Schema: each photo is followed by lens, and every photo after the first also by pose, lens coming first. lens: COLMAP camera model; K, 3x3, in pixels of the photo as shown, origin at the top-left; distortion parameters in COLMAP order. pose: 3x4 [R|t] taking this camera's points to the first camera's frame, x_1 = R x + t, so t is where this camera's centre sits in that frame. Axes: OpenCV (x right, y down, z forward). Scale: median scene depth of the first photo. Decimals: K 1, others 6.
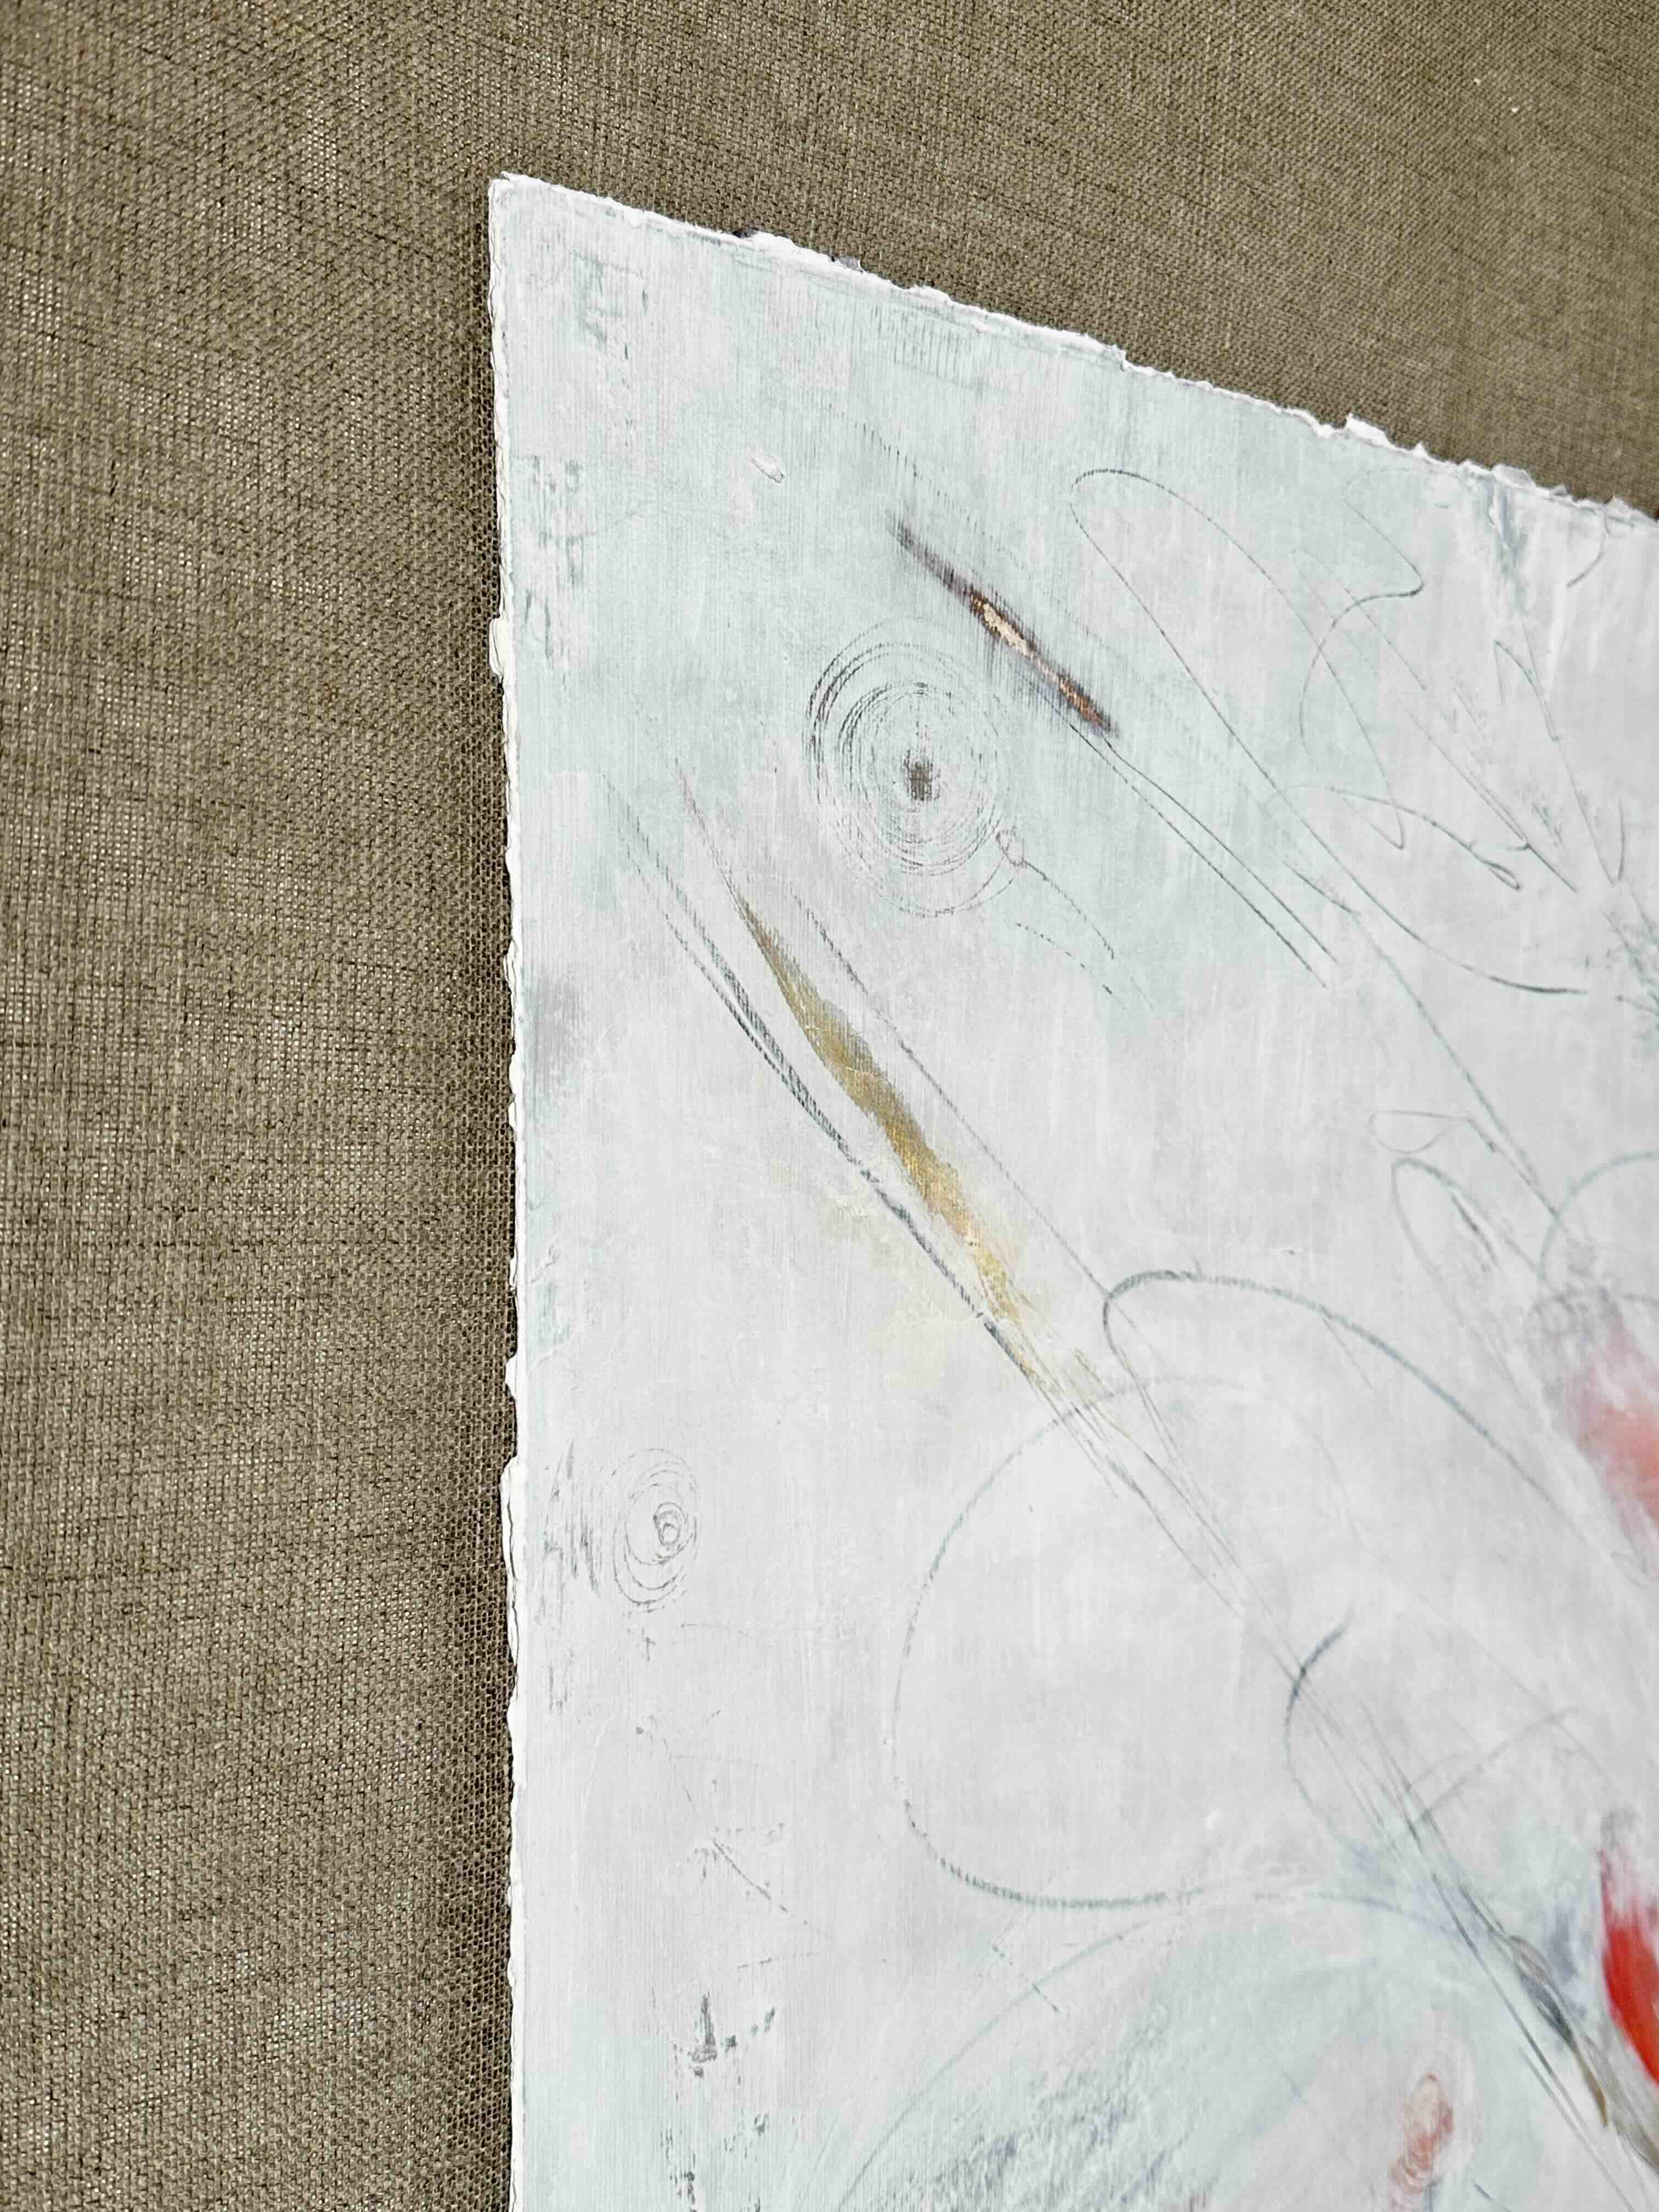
lens RADIAL K [[2259.0, 0, 835.1], [0, 2259.0, 1094.6], [0, 0, 1]] dist [0.202306, -0.528731]
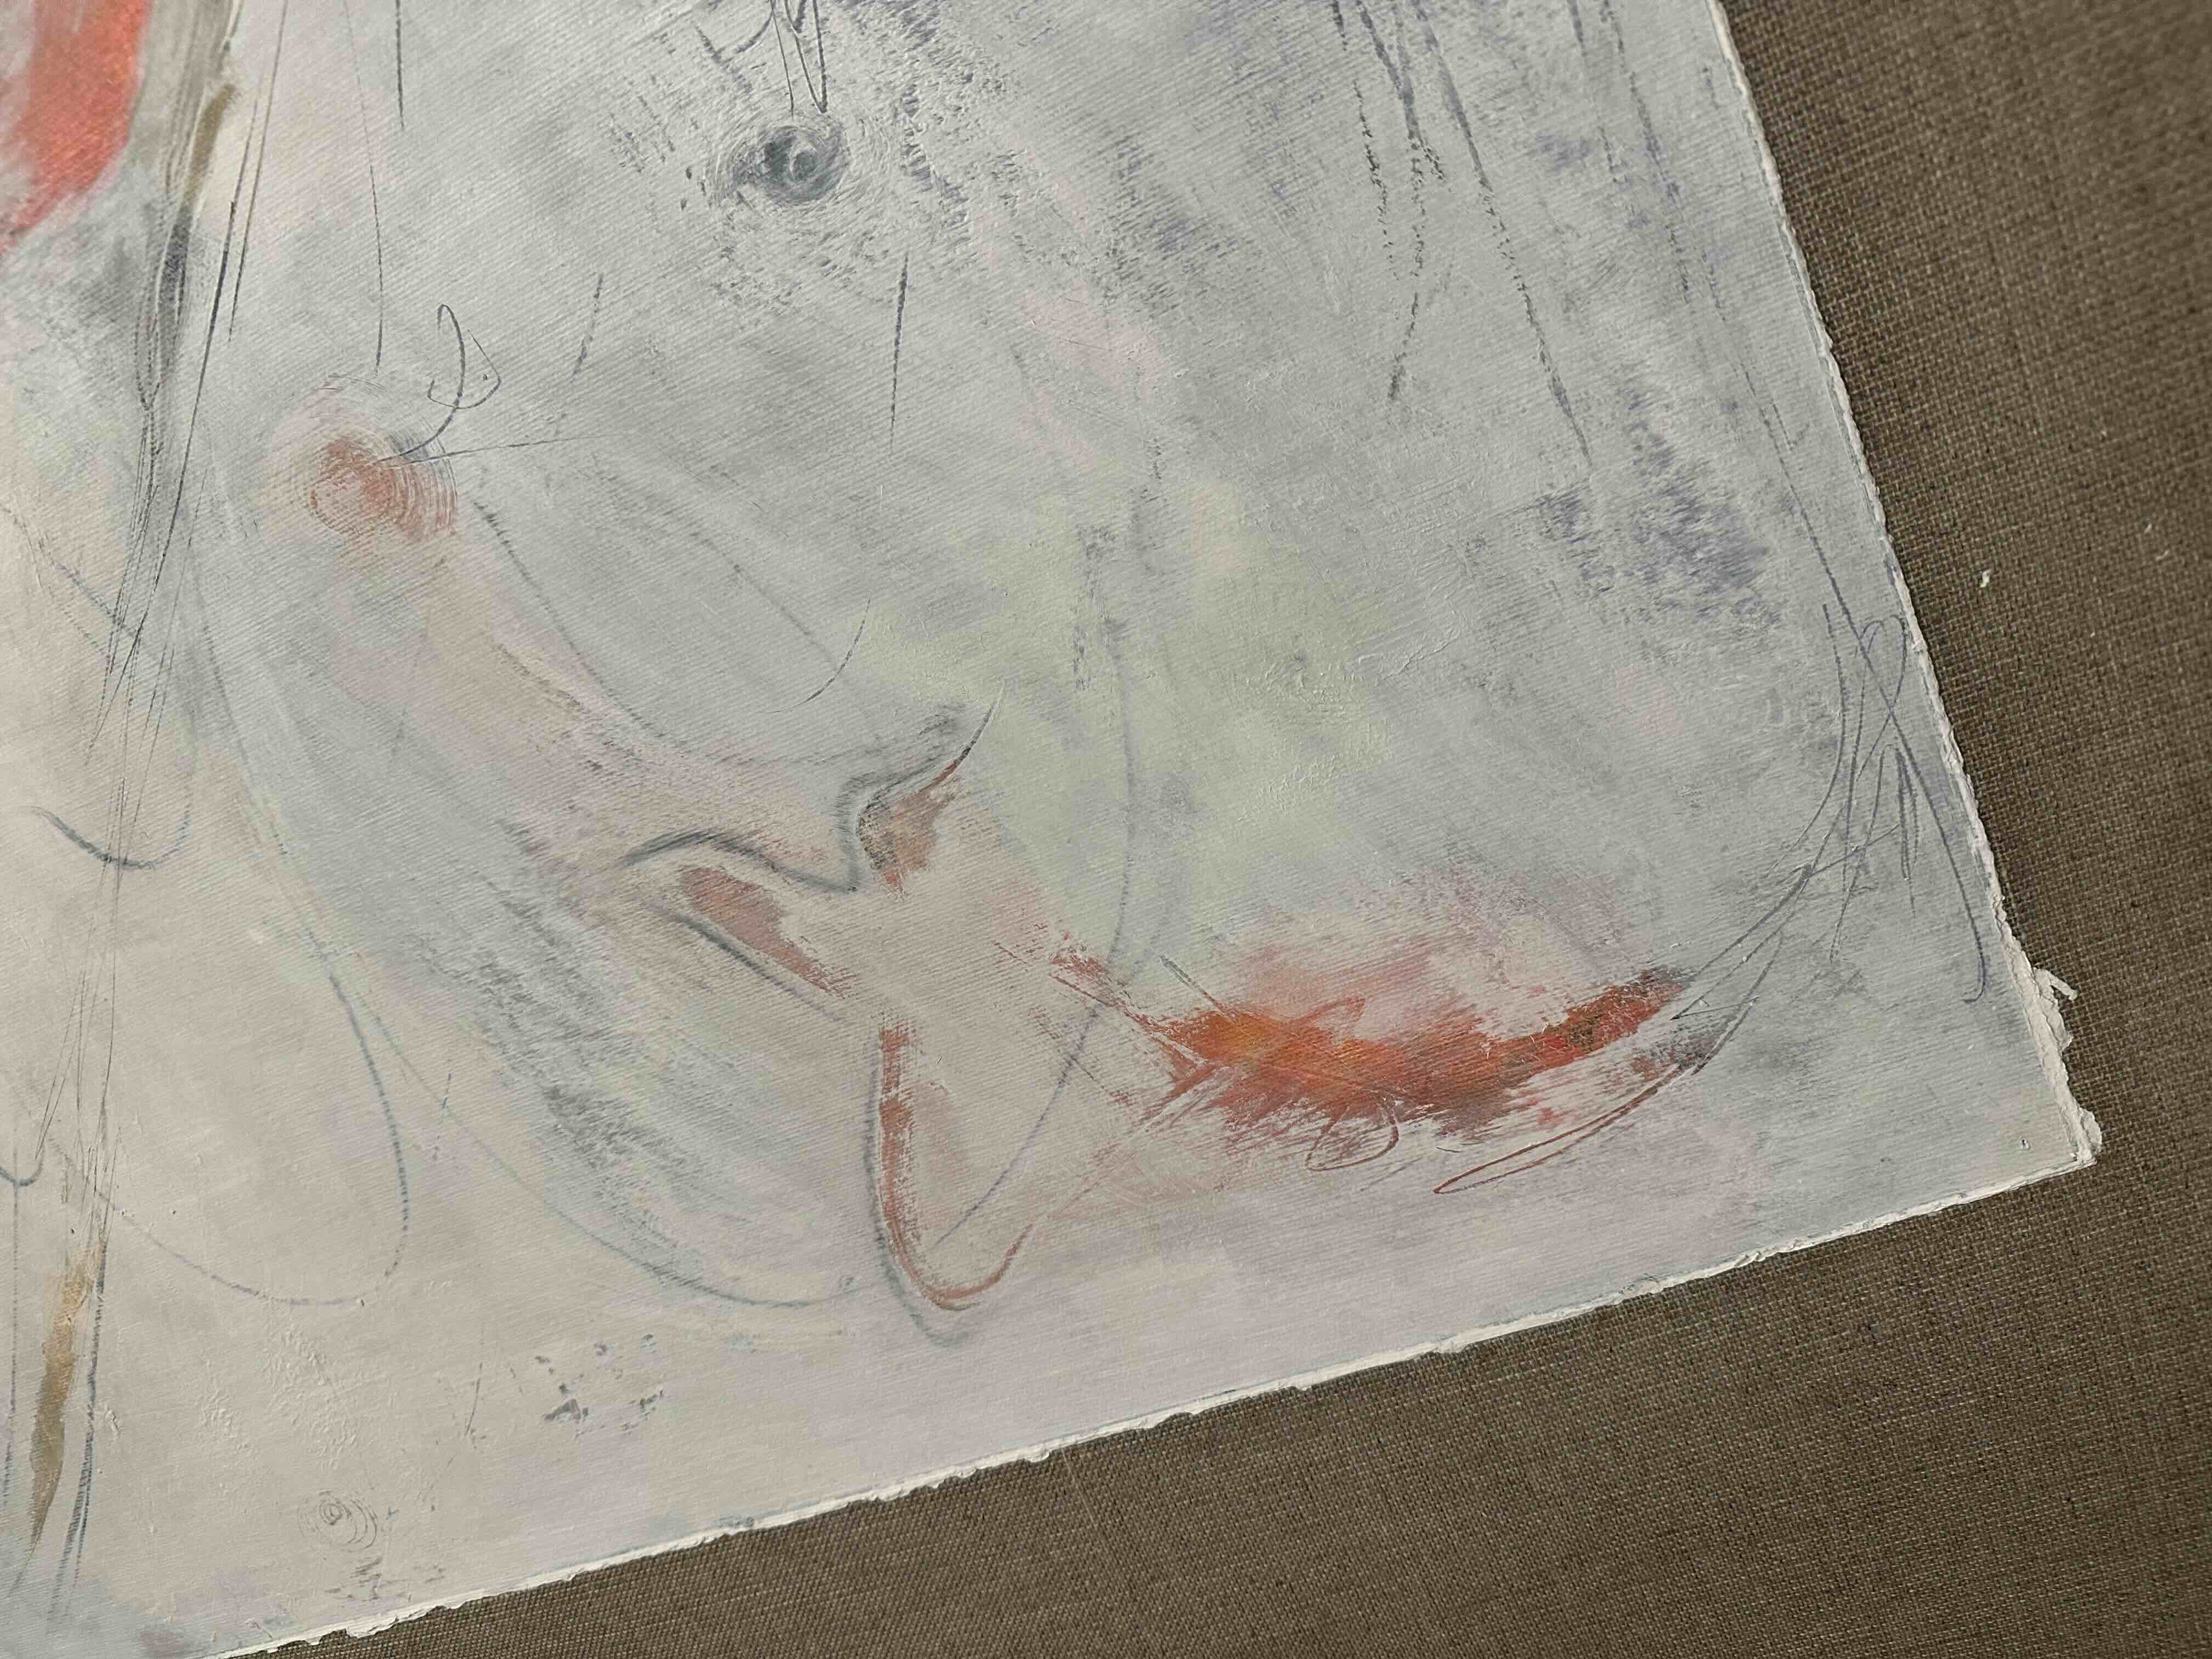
lens RADIAL K [[1550.4, 0, 1106.0], [0, 1550.4, 829.5], [0, 0, 1]] dist [-0.006533, -0.017168]
pose [[-0.423837, -0.443429, -0.789768, 0.626872], [0.890166, -0.364929, -0.272822, 0.937443], [-0.167232, -0.818656, 0.549395, 0.574103]]
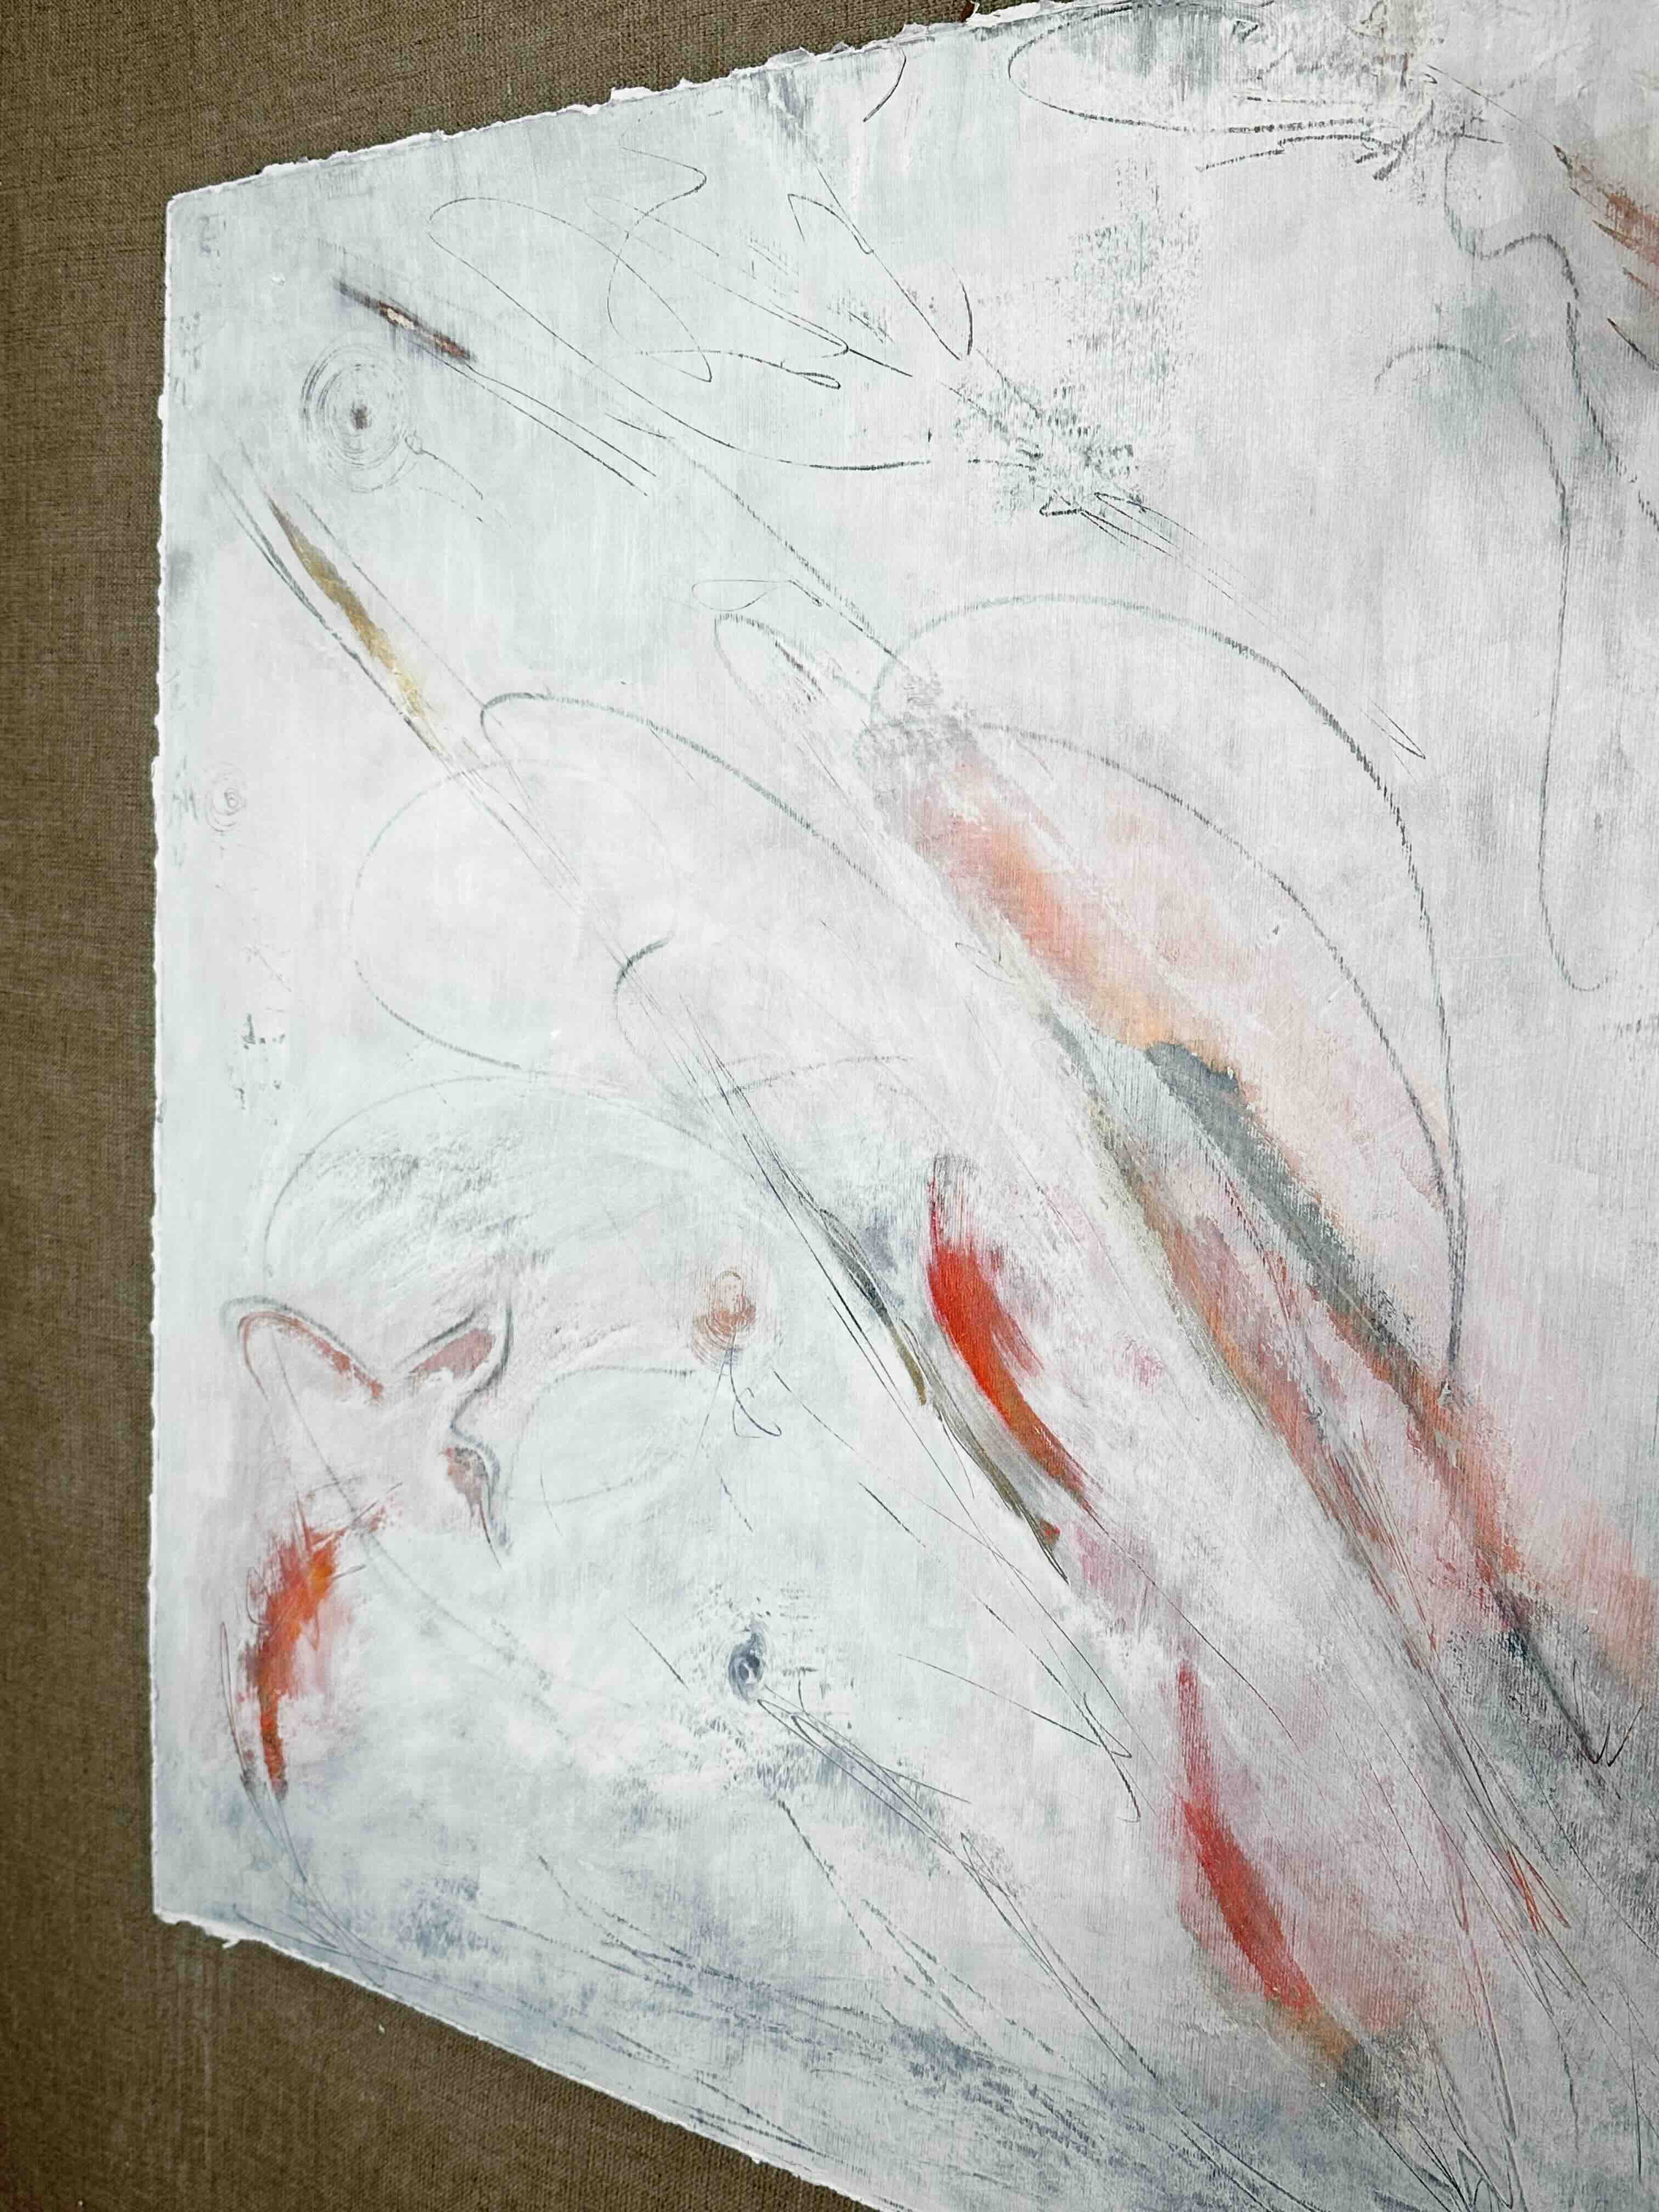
lens RADIAL K [[2259.0, 0, 835.1], [0, 2259.0, 1094.6], [0, 0, 1]] dist [0.202306, -0.528731]
pose [[0.282904, 0.093886, -0.954542, 1.813768], [-0.013199, 0.995485, 0.094001, 0.210173], [0.959057, -0.013994, 0.282866, 0.756198]]
